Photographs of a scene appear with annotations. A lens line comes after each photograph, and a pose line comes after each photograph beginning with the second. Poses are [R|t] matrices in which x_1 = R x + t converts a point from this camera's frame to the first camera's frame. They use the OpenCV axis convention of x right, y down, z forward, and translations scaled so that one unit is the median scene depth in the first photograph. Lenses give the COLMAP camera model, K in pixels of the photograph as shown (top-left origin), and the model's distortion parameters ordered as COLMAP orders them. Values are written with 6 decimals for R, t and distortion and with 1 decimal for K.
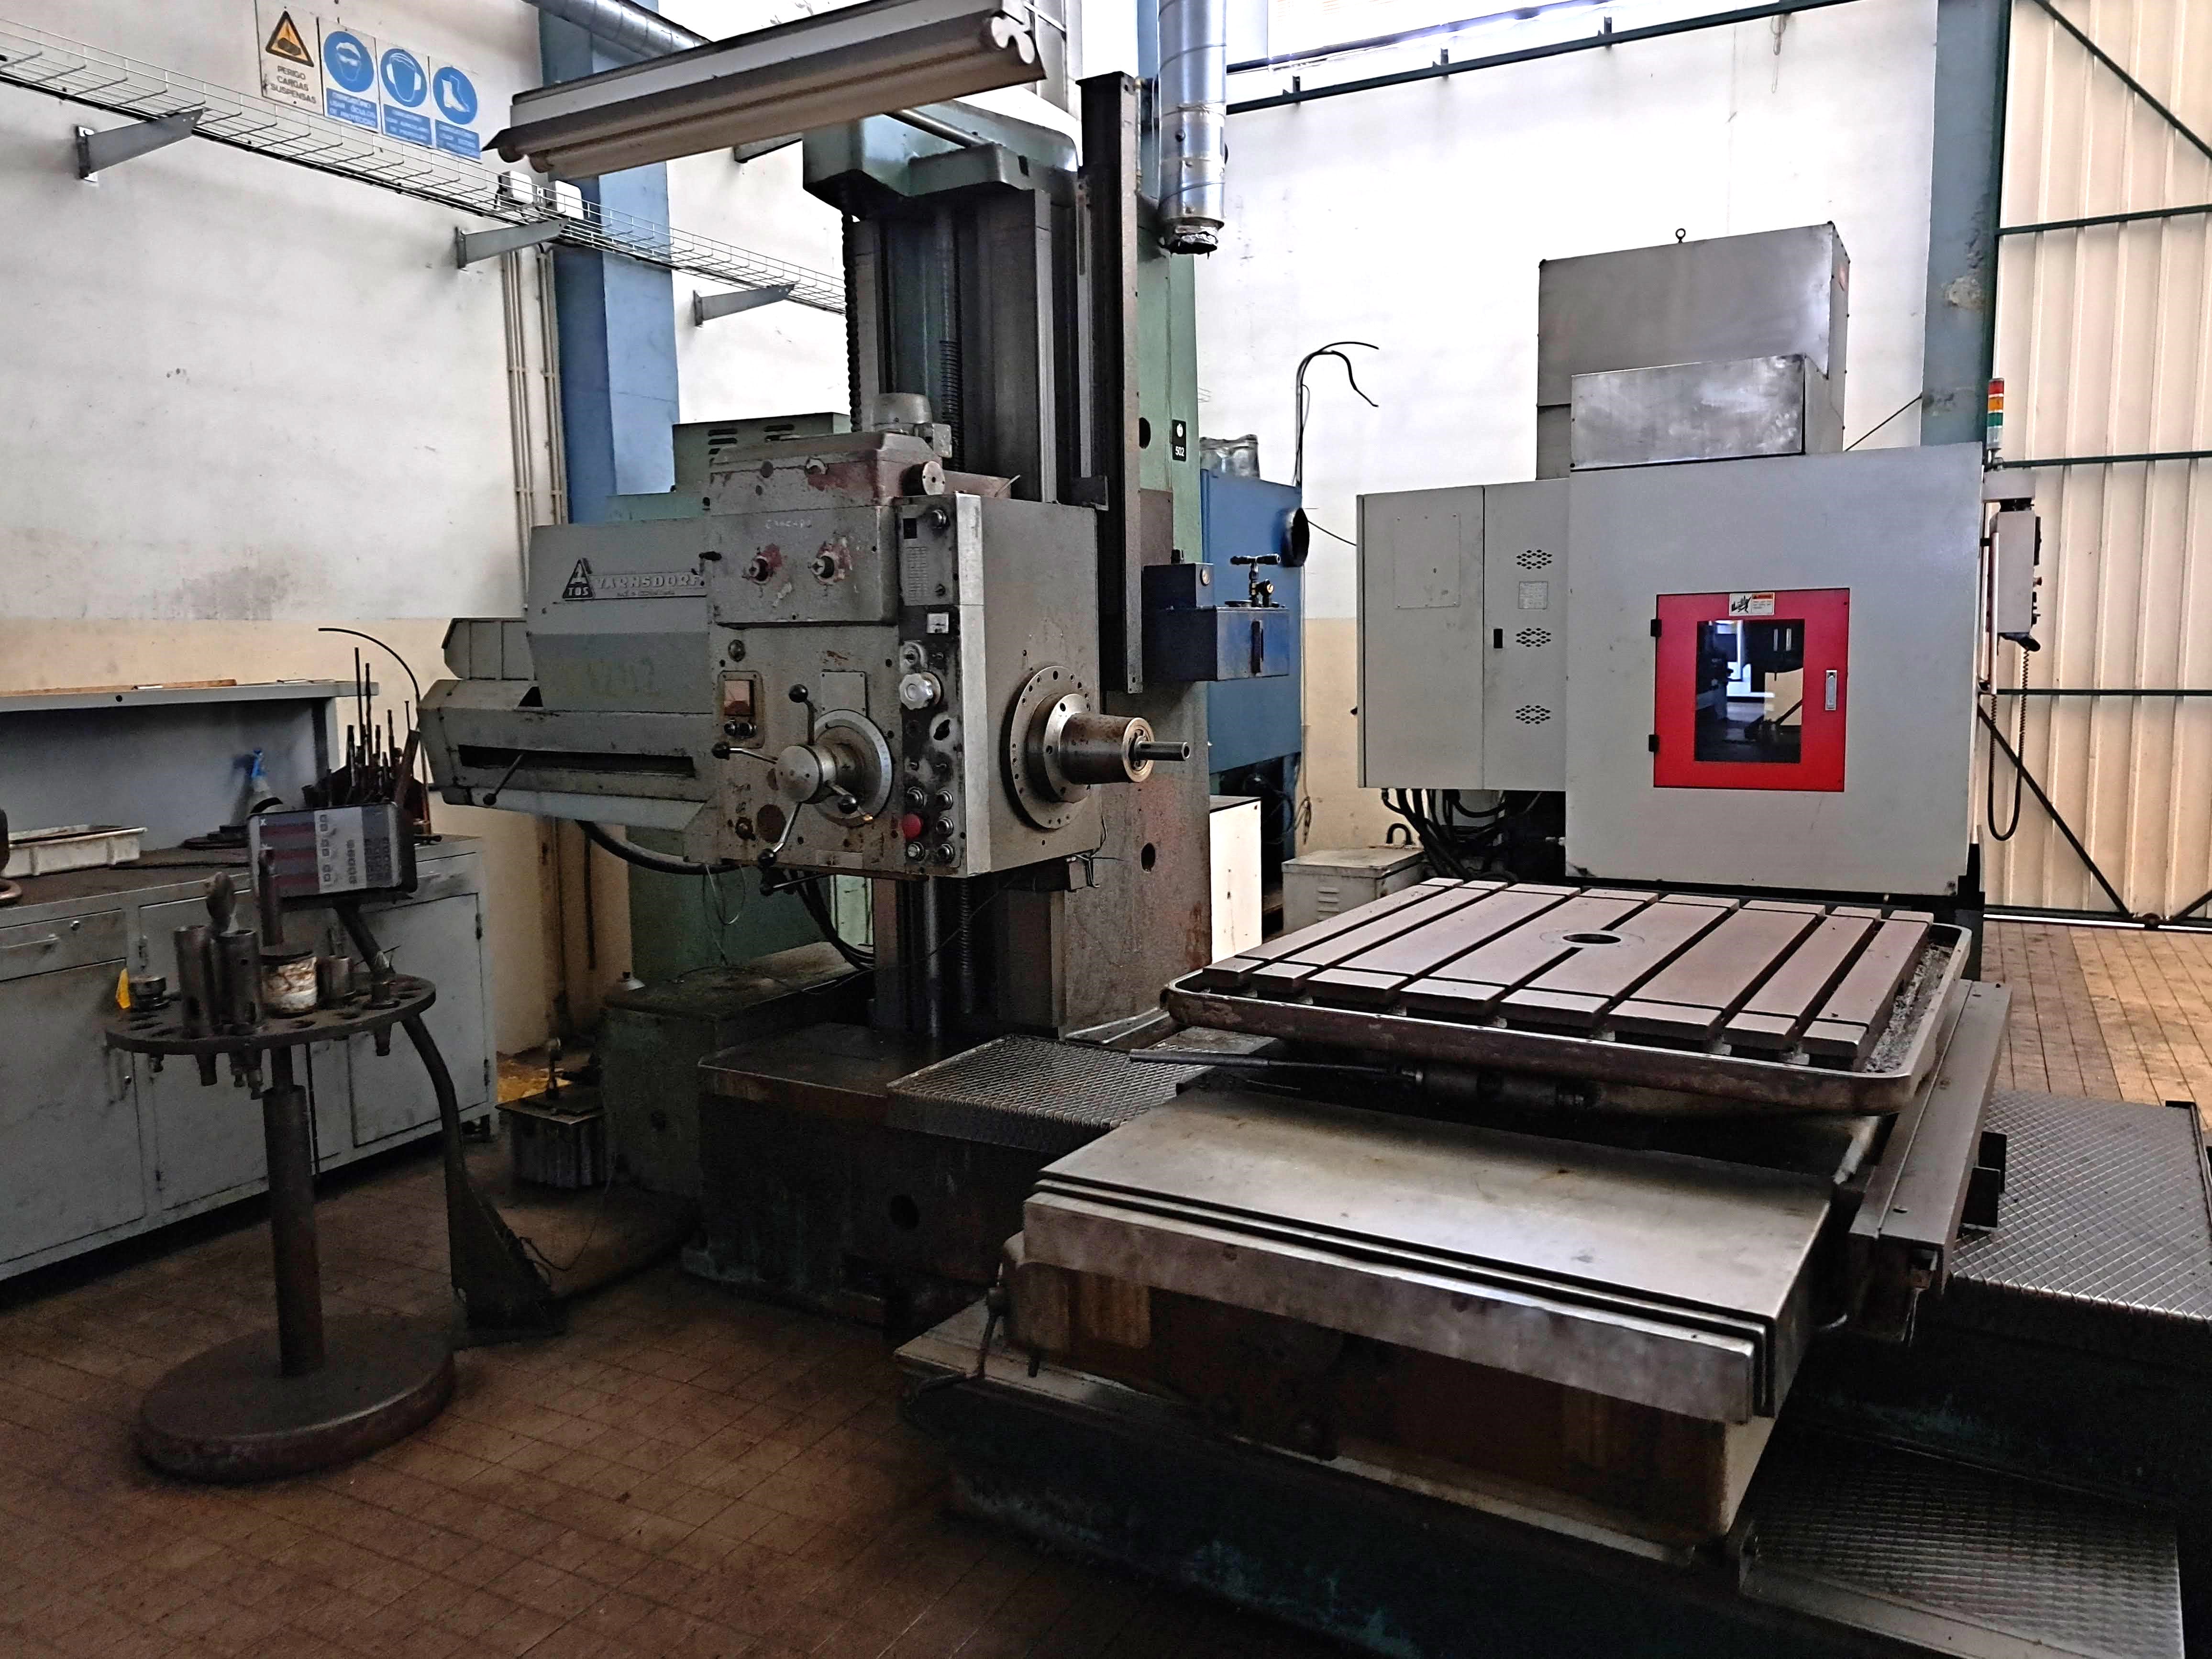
lens RADIAL K [[1586.0, 0, 1117.3], [0, 1586.0, 818.2], [0, 0, 1]] dist [0.038905, -0.032033]
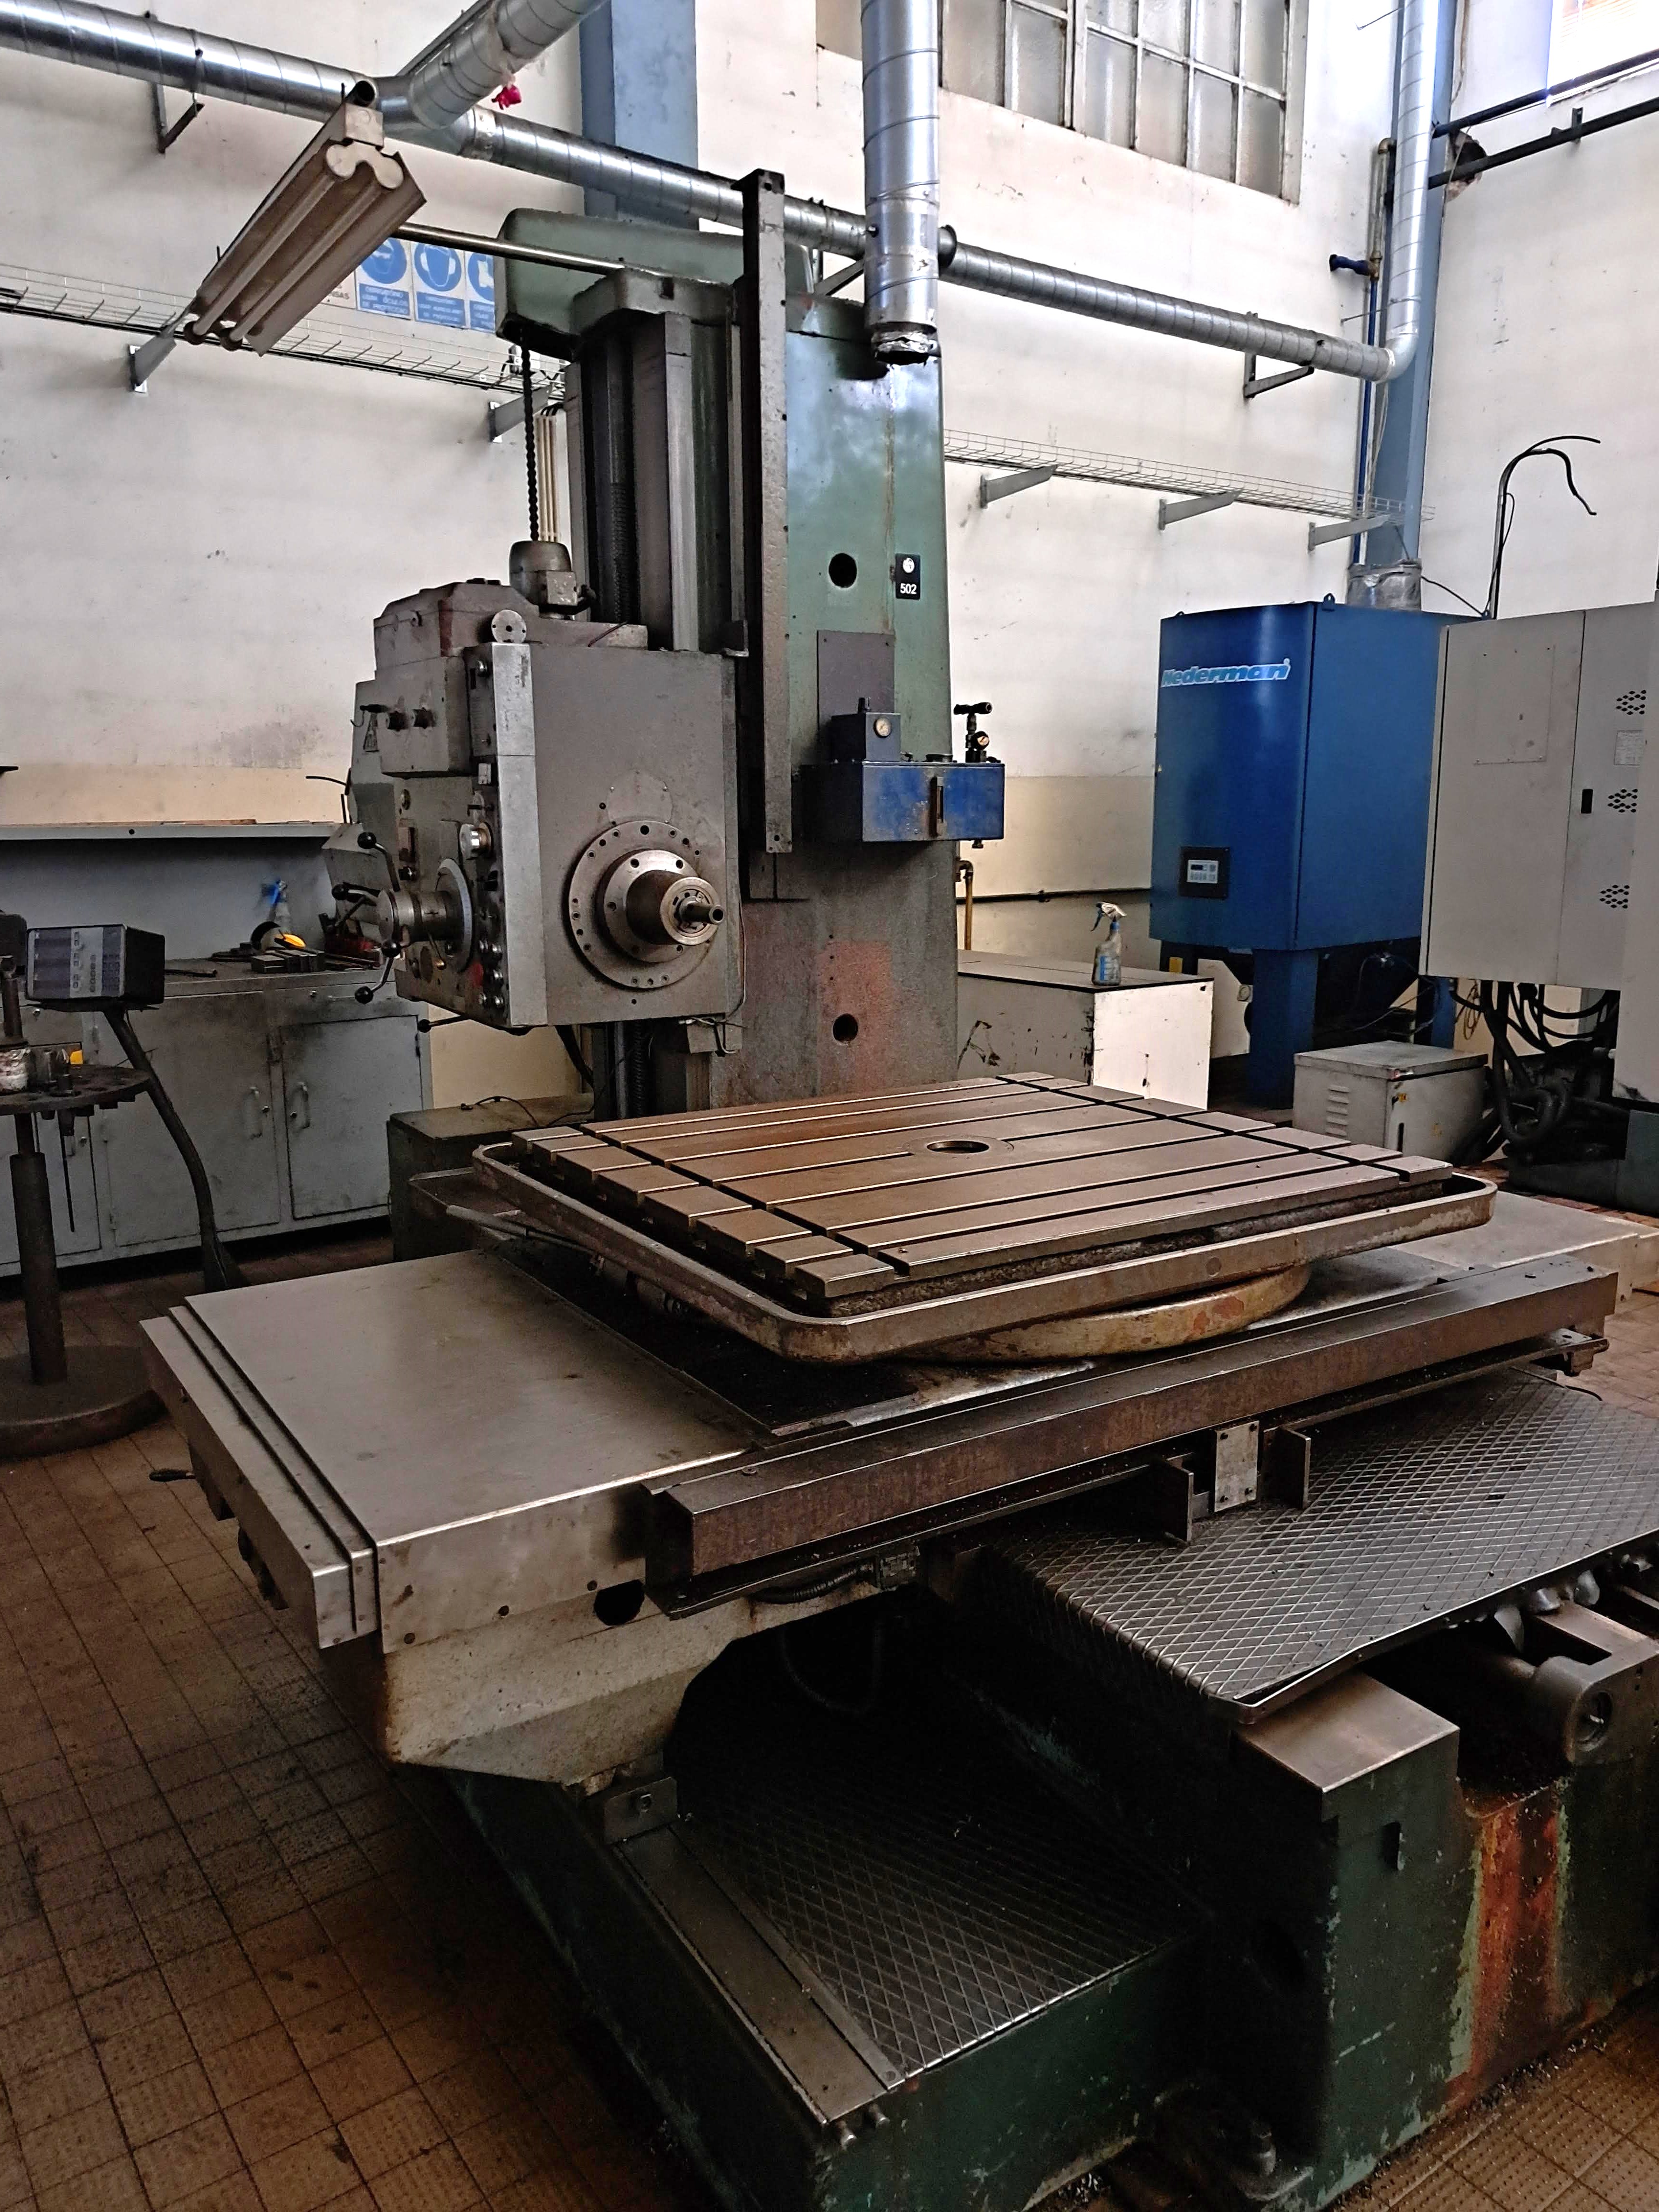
lens RADIAL K [[1586.0, 0, 834.1], [0, 1586.0, 1122.0], [0, 0, 1]] dist [0.038905, -0.032033]
pose [[0.897212, 0.103093, -0.429399, 0.395685], [-0.063551, 0.992390, 0.105471, -0.017132], [0.437004, -0.067341, 0.896935, 0.121988]]
